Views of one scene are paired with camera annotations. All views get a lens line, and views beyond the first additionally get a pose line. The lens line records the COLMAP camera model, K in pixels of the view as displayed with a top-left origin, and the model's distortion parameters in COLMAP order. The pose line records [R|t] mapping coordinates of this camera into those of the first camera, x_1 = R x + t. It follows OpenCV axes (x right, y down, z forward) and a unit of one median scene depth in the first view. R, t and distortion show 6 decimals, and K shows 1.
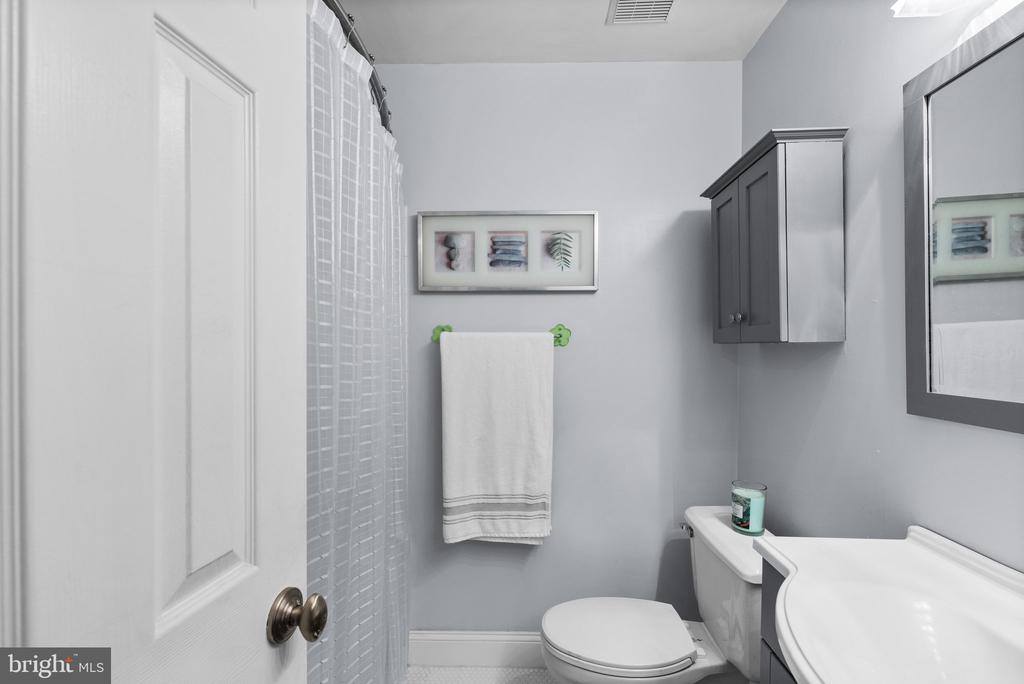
lens RADIAL K [[458.3, 0, 522.0], [0, 458.3, 340.9], [0, 0, 1]] dist [0.004070, -0.000566]
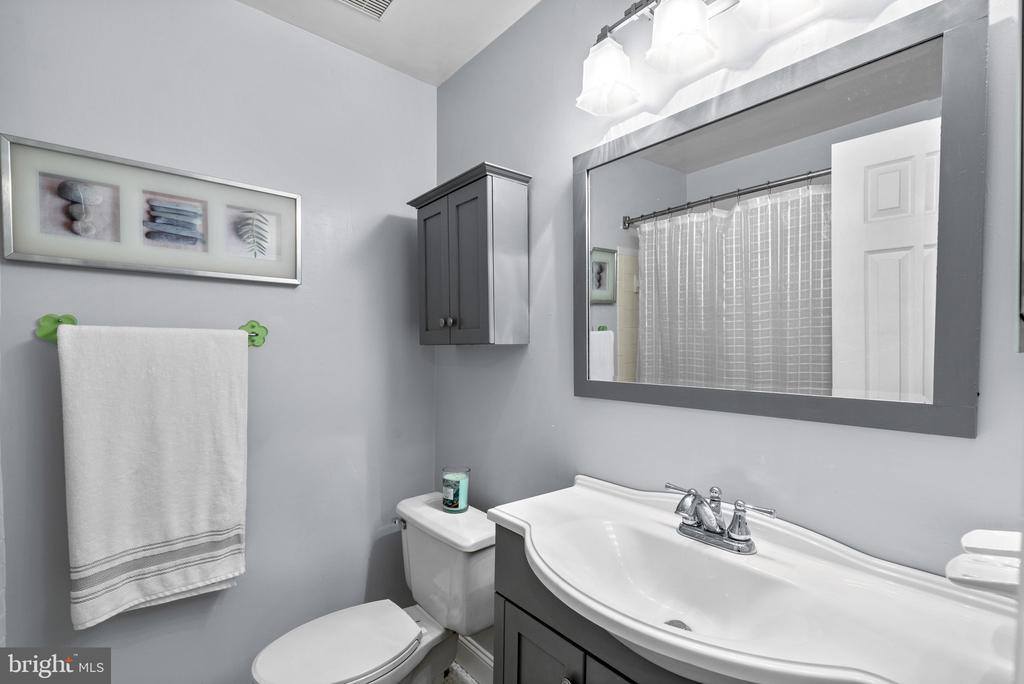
lens RADIAL K [[458.3, 0, 521.7], [0, 458.3, 351.4], [0, 0, 1]] dist [0.004070, -0.000566]
pose [[0.747364, -0.001345, 0.664414, -0.122156], [-0.011146, 0.999832, 0.014562, 0.002791], [-0.664322, -0.018288, 0.747223, 0.043161]]
